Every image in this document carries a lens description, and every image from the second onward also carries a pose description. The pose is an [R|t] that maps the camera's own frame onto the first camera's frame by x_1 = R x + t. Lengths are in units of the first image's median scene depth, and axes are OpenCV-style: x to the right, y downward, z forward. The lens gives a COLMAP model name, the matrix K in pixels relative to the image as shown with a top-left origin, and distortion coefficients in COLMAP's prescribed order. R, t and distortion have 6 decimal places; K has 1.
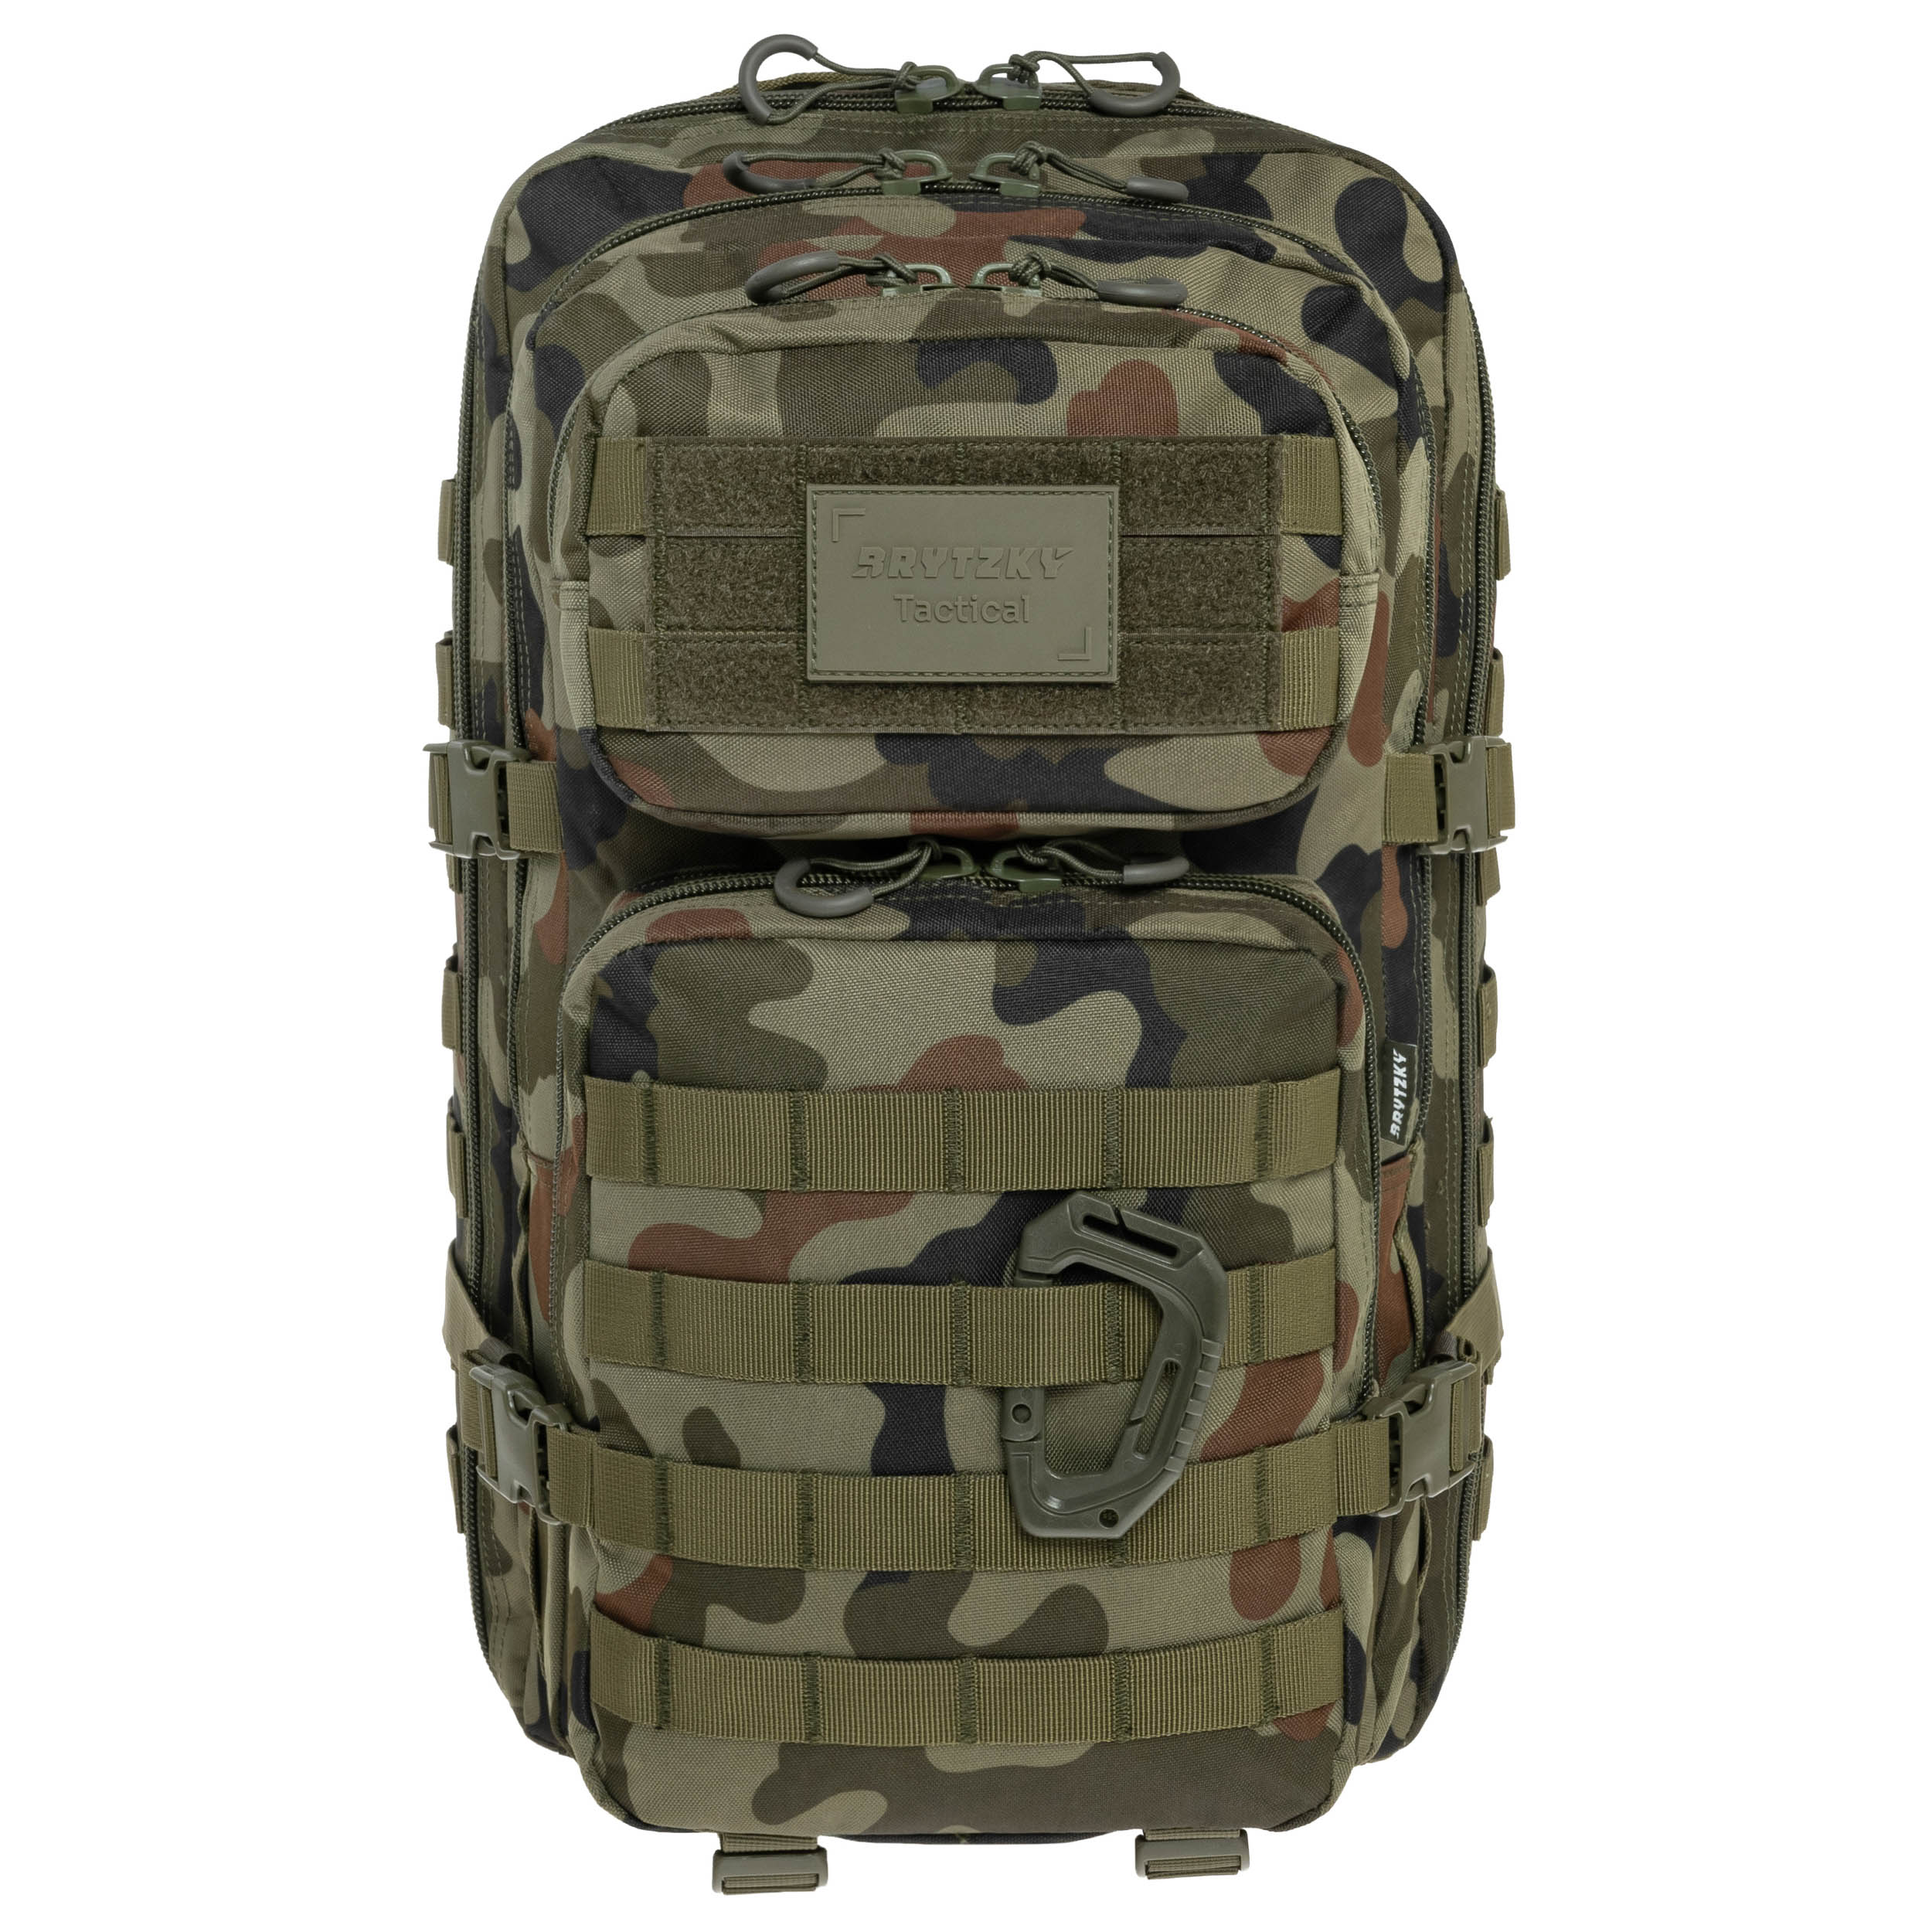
lens RADIAL K [[4811.9, 0, 966.0], [0, 4811.9, 966.0], [0, 0, 1]] dist [-0.046835, -0.828360]
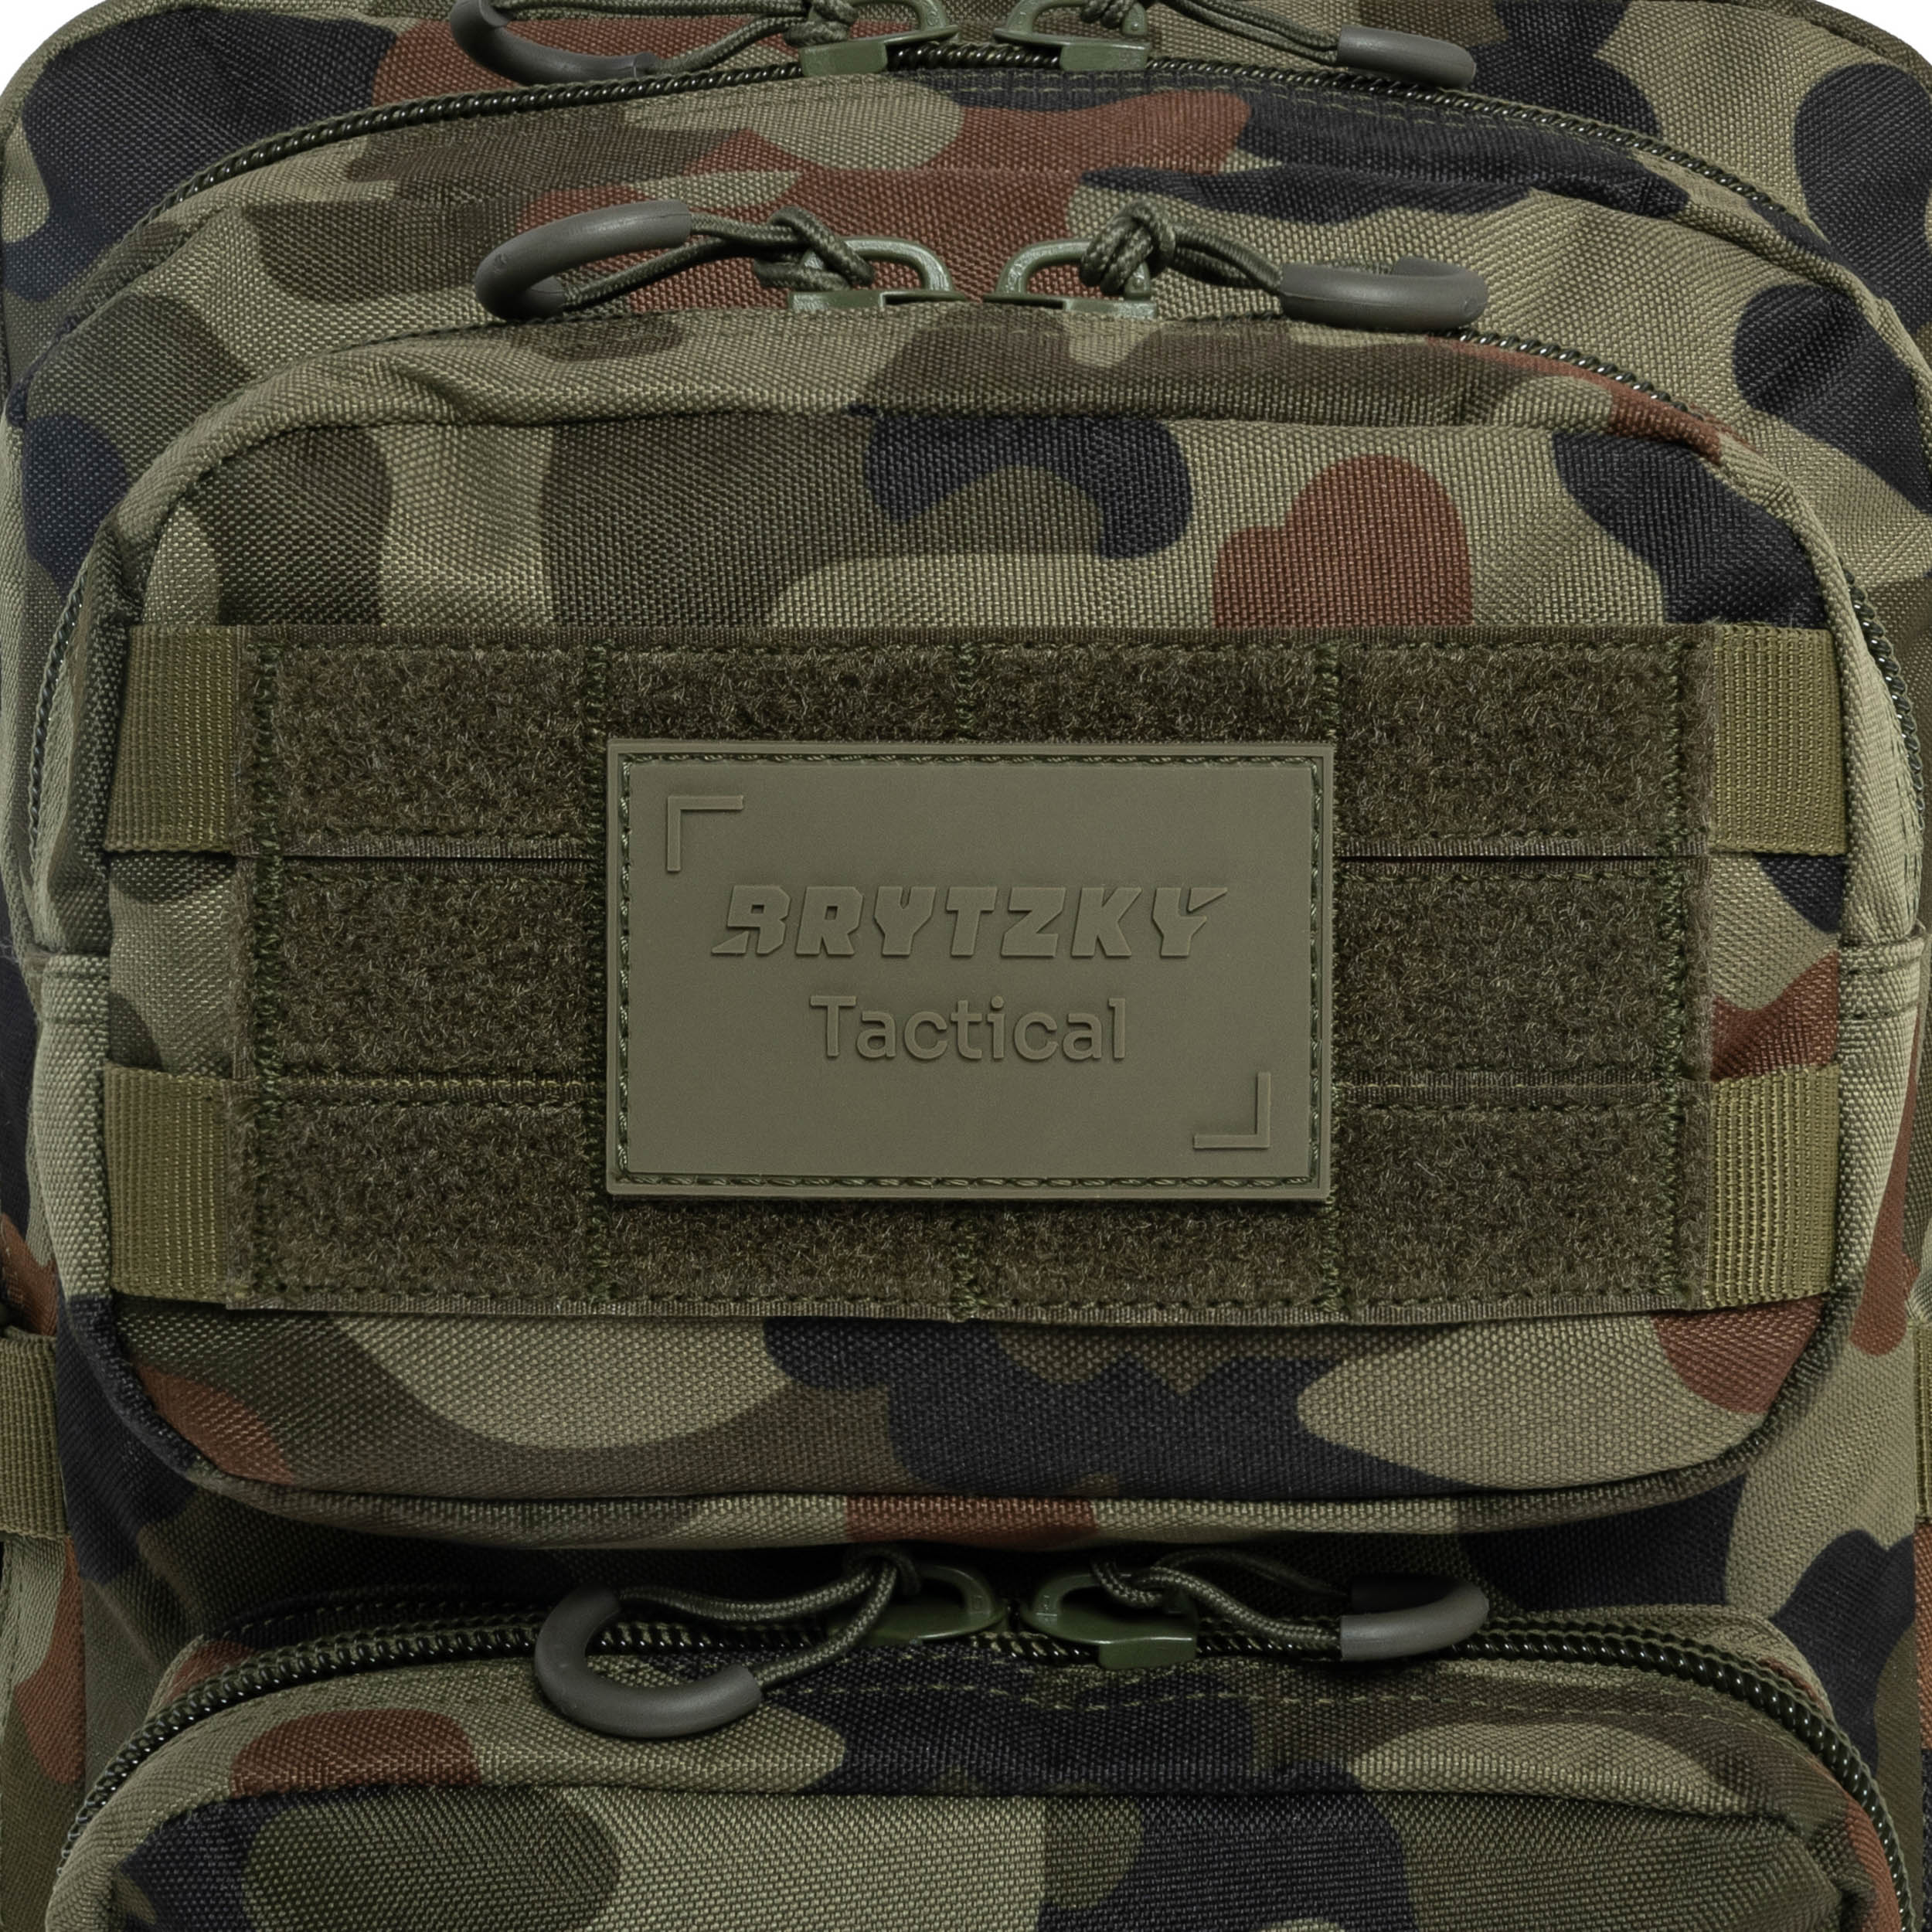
lens RADIAL K [[8044.6, 0, 966.0], [0, 8044.6, 966.0], [0, 0, 1]] dist [-0.216360, 7.777420]
pose [[0.999976, 0.003450, -0.006032, 0.003185], [-0.003795, 0.998302, -0.058132, -0.037556], [0.005822, 0.058154, 0.998291, 0.279866]]
